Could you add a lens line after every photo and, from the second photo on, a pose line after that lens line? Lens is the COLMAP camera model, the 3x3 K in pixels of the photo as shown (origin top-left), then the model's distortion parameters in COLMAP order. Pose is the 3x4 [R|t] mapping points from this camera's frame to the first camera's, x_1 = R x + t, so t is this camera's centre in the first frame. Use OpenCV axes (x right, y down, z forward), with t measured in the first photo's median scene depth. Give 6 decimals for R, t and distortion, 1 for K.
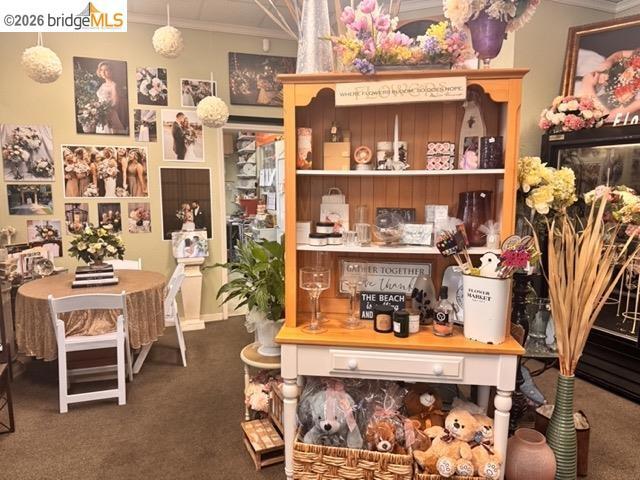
lens RADIAL K [[452.1, 0, 320.0], [0, 452.1, 240.0], [0, 0, 1]] dist [0.000676, -0.003291]
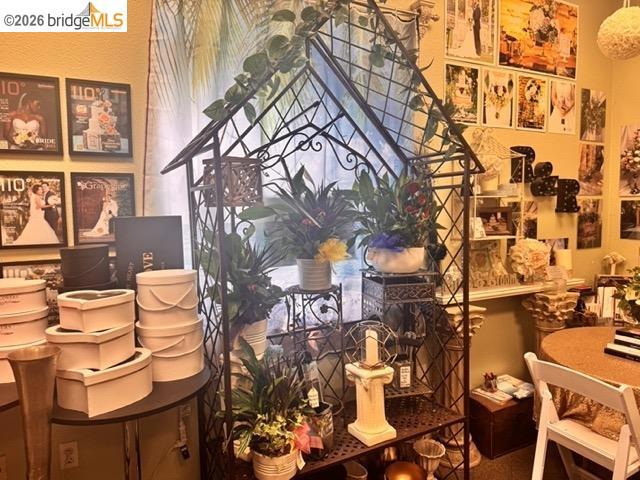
lens RADIAL K [[452.1, 0, 320.0], [0, 452.1, 240.0], [0, 0, 1]] dist [0.000676, -0.003291]
pose [[0.083989, 0.065873, -0.994287, 0.063240], [-0.099075, 0.993420, 0.057447, -0.047007], [0.991529, 0.093684, 0.089963, 0.406571]]
